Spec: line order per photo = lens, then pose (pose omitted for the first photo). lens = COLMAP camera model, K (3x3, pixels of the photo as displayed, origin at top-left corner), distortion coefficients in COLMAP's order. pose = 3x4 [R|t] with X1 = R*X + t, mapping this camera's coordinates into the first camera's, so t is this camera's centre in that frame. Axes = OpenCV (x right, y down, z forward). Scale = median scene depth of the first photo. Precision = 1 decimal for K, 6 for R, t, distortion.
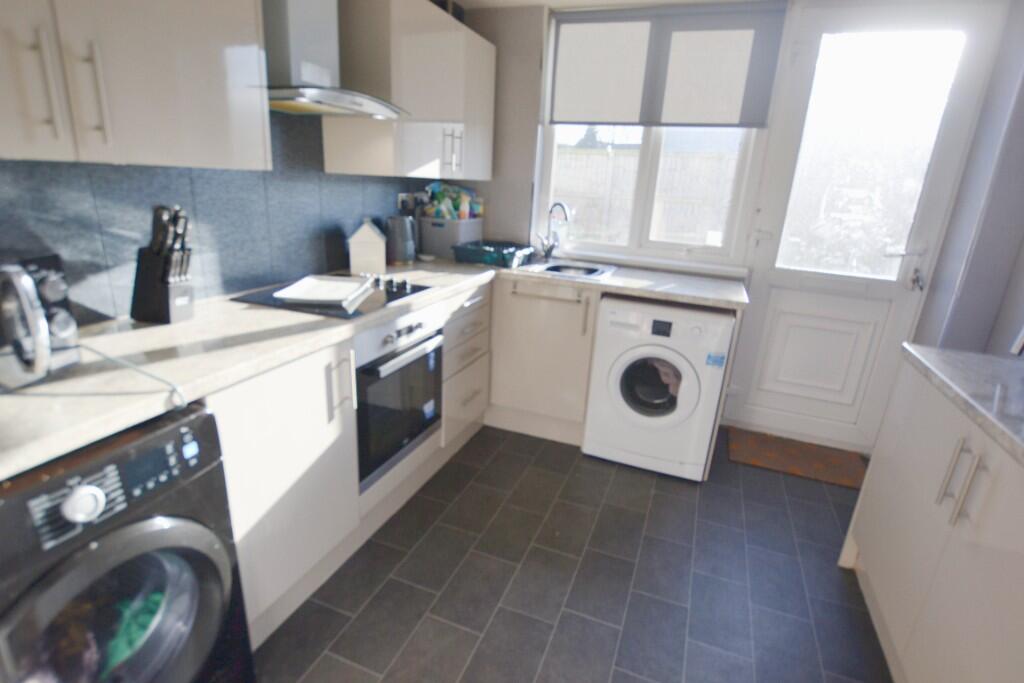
lens RADIAL K [[509.7, 0, 512.0], [0, 509.7, 346.2], [0, 0, 1]] dist [-0.026726, 0.001416]
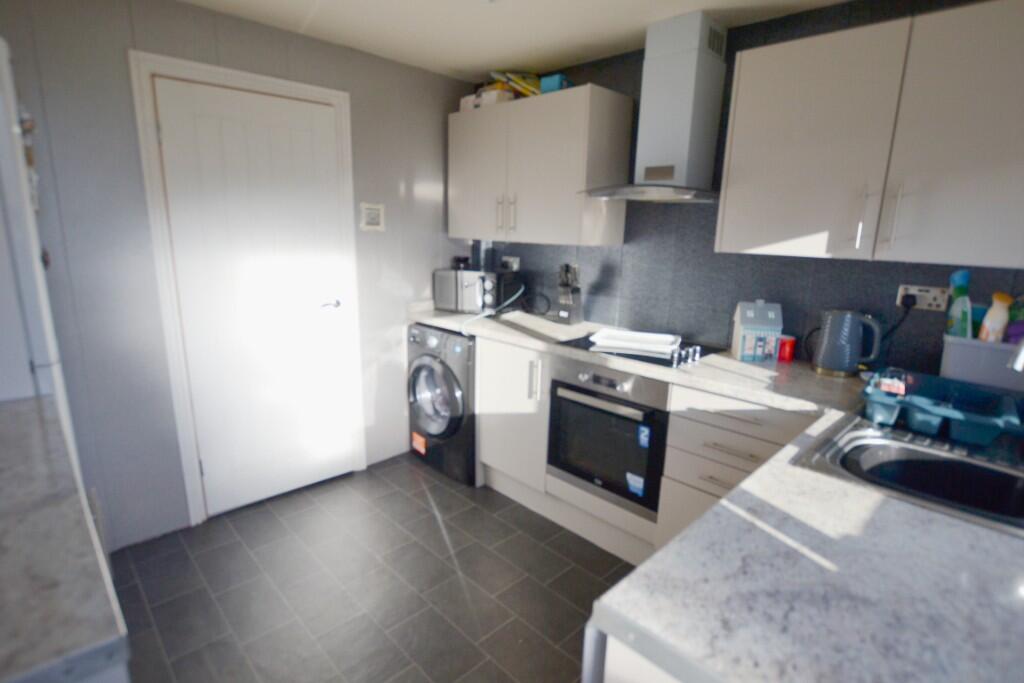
lens RADIAL K [[509.7, 0, 512.0], [0, 509.7, 346.2], [0, 0, 1]] dist [-0.026726, 0.001416]
pose [[-0.409891, 0.137015, -0.901785, 0.711882], [-0.328544, 0.900116, 0.286095, -0.287167], [0.850910, 0.413544, -0.323934, 0.937697]]
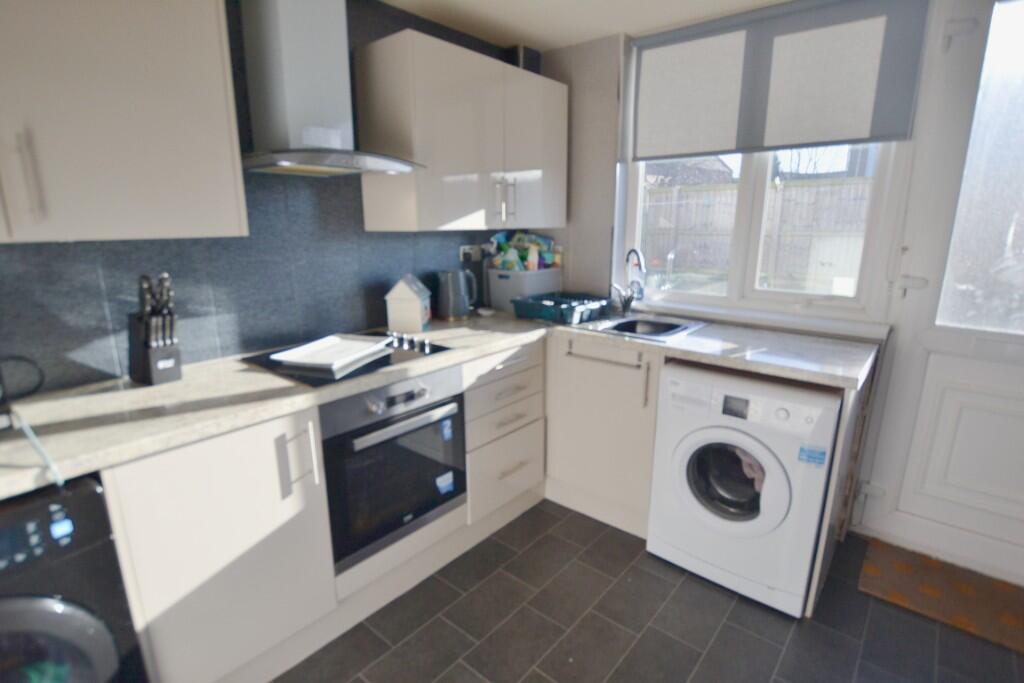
lens RADIAL K [[509.7, 0, 512.0], [0, 509.7, 346.2], [0, 0, 1]] dist [-0.026726, 0.001416]
pose [[0.943724, 0.022704, -0.329955, 0.224063], [-0.049127, 0.996197, -0.071964, -0.054200], [0.327066, 0.084124, 0.941250, 0.159747]]
